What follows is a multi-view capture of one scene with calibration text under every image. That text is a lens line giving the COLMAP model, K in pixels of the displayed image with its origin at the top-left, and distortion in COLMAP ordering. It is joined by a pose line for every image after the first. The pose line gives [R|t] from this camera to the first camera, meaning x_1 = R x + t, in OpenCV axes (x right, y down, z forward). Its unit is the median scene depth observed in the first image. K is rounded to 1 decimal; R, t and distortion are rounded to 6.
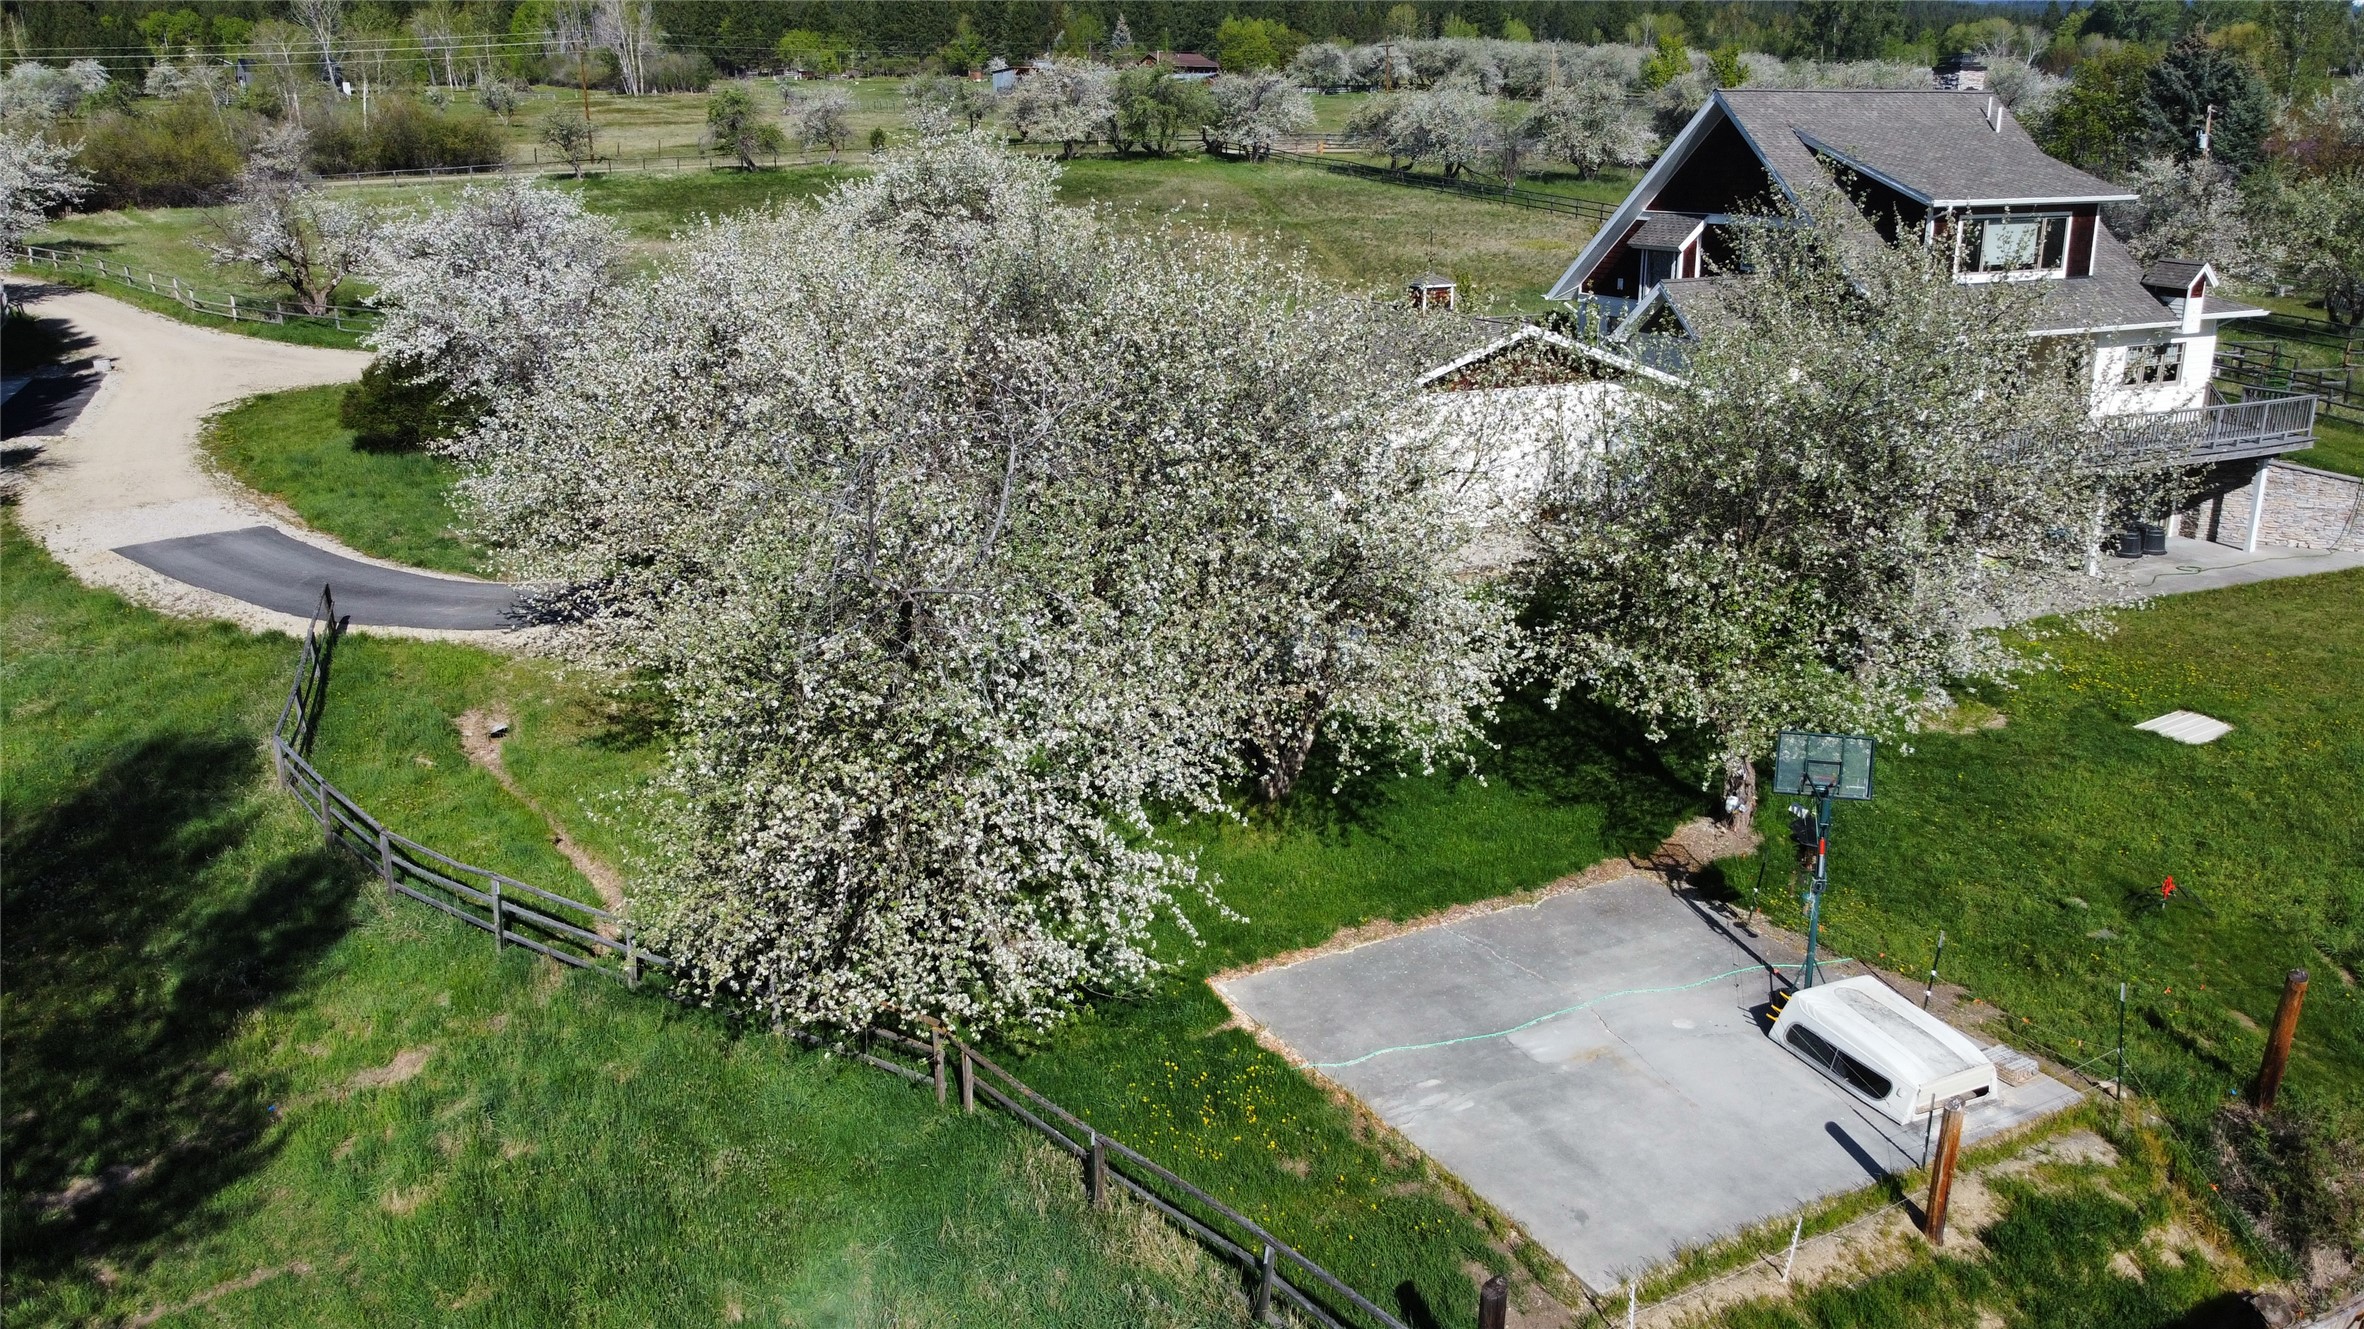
lens RADIAL K [[1776.6, 0, 1162.6], [0, 1776.6, 657.2], [0, 0, 1]] dist [0.000326, -0.004185]
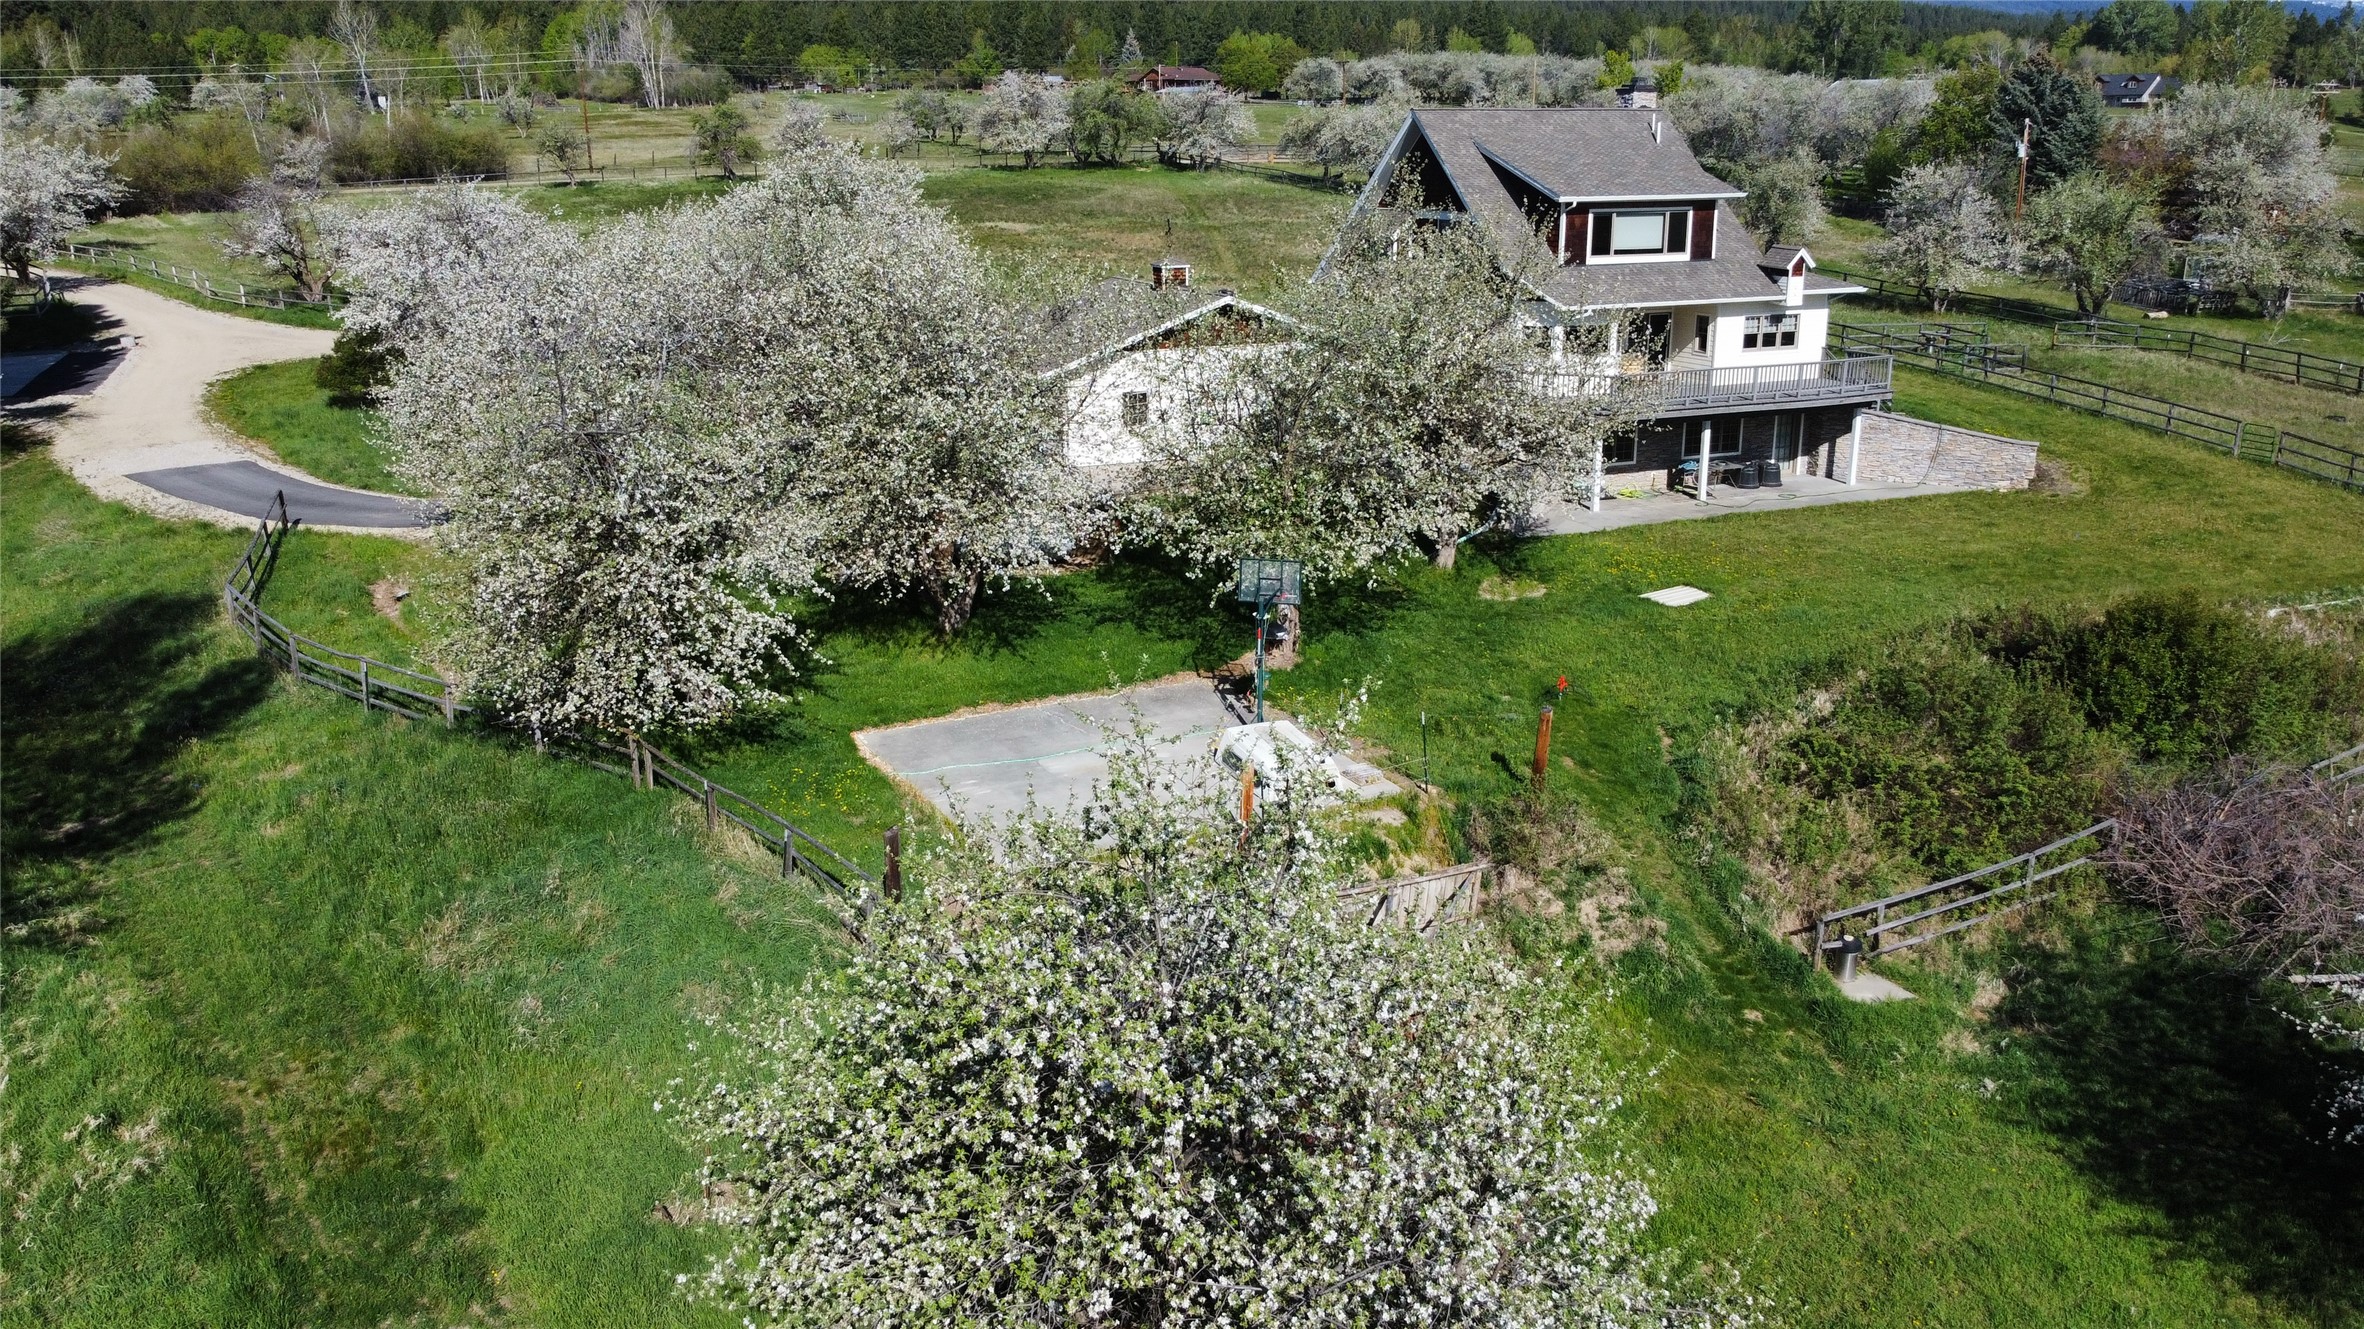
lens RADIAL K [[1776.6, 0, 1162.6], [0, 1776.6, 657.2], [0, 0, 1]] dist [0.000326, -0.004185]
pose [[0.999763, 0.005077, -0.021175, 0.103930], [-0.005200, 0.999970, -0.005783, 0.043340], [0.021145, 0.005892, 0.999759, -0.146420]]
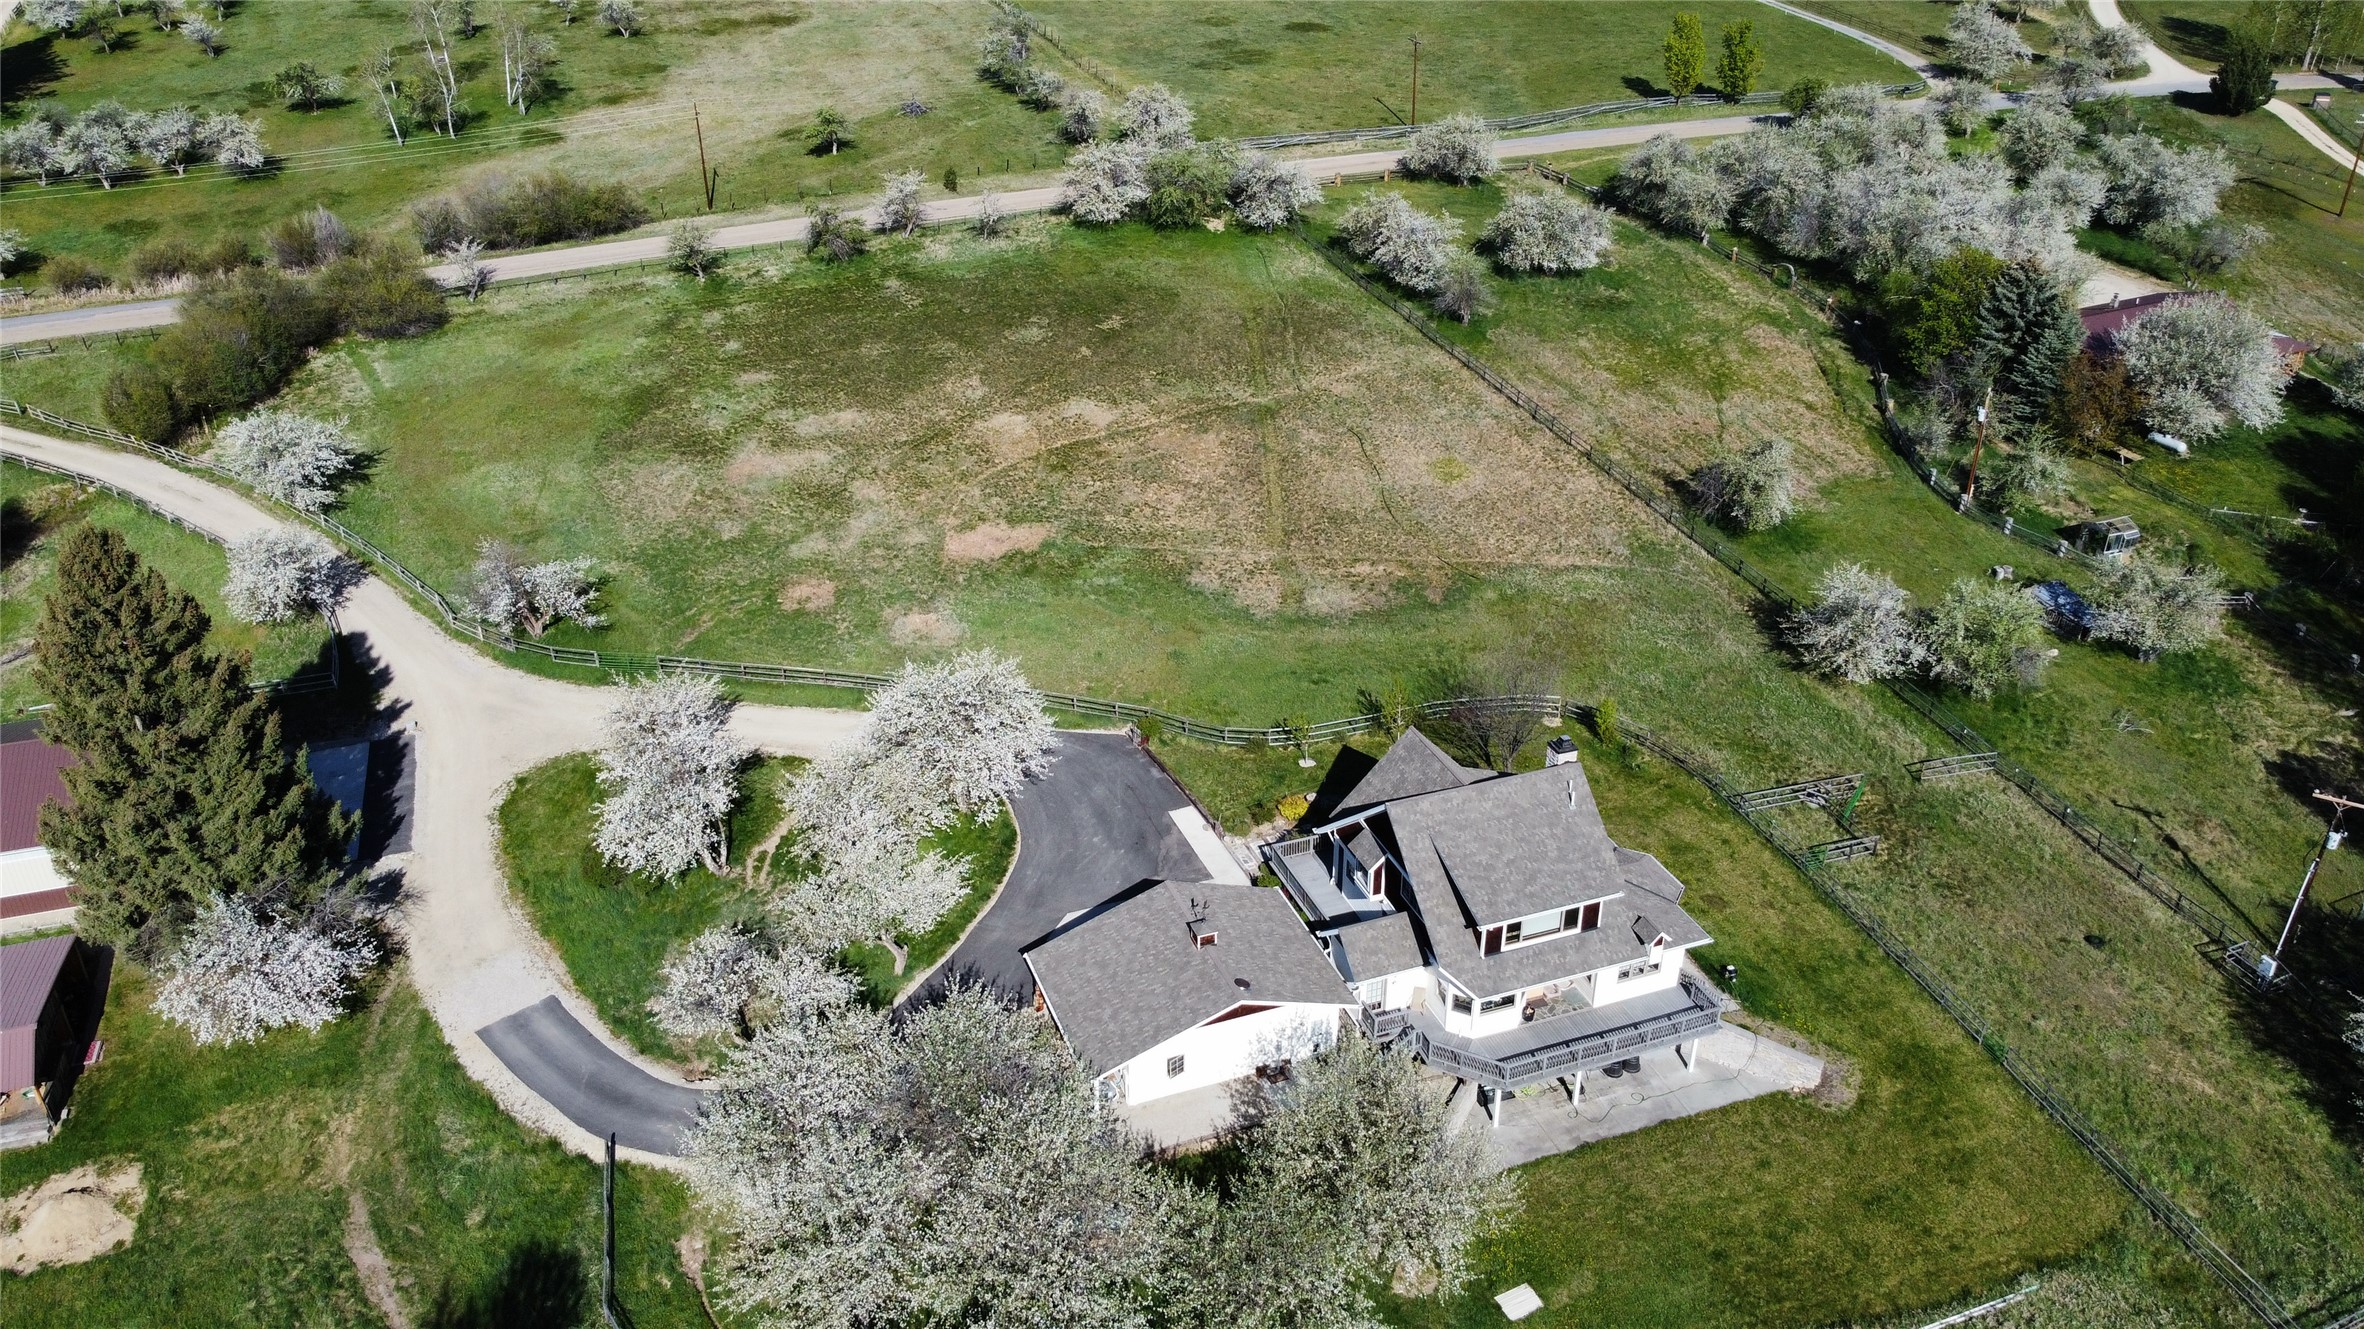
lens RADIAL K [[1776.9, 0, 1165.3], [0, 1776.9, 653.9], [0, 0, 1]] dist [0.003860, -0.010710]
pose [[0.997501, 0.036237, -0.060658, 0.125624], [-0.022011, 0.975121, 0.220578, -0.514743], [0.067142, -0.218692, 0.973481, -0.383986]]
